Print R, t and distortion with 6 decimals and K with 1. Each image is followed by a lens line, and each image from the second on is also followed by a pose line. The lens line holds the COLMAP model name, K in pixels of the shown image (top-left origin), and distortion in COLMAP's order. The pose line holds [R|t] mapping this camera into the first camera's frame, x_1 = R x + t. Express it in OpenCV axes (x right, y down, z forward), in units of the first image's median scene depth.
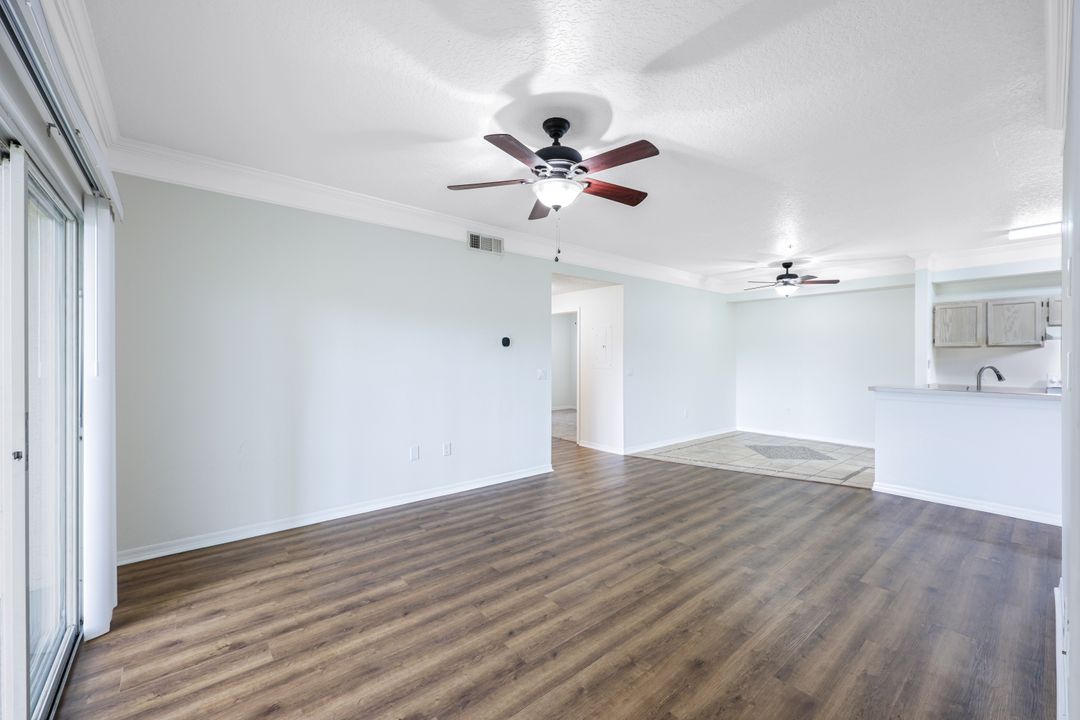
lens RADIAL K [[434.5, 0, 551.8], [0, 434.5, 359.1], [0, 0, 1]] dist [0.001134, -0.000392]
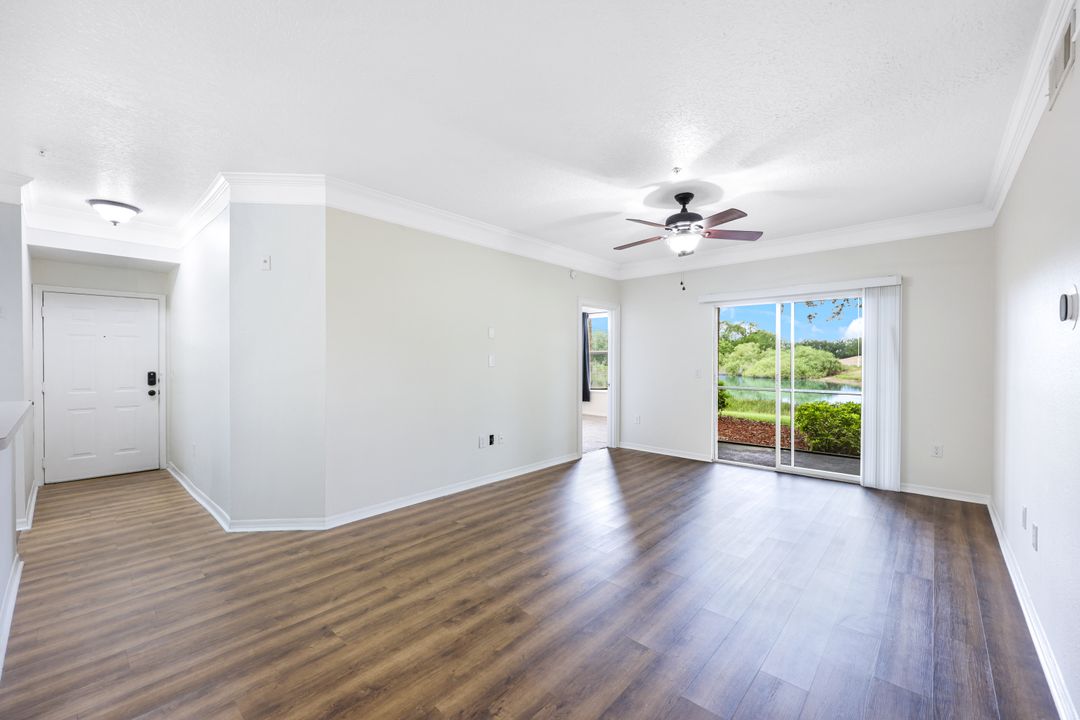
lens RADIAL K [[434.5, 0, 555.3], [0, 434.5, 360.5], [0, 0, 1]] dist [0.001134, -0.000392]
pose [[-0.990118, -0.003141, -0.140201, 0.401871], [-0.003769, 0.999984, 0.004212, 0.004439], [0.140185, 0.004698, -0.990114, 1.492685]]
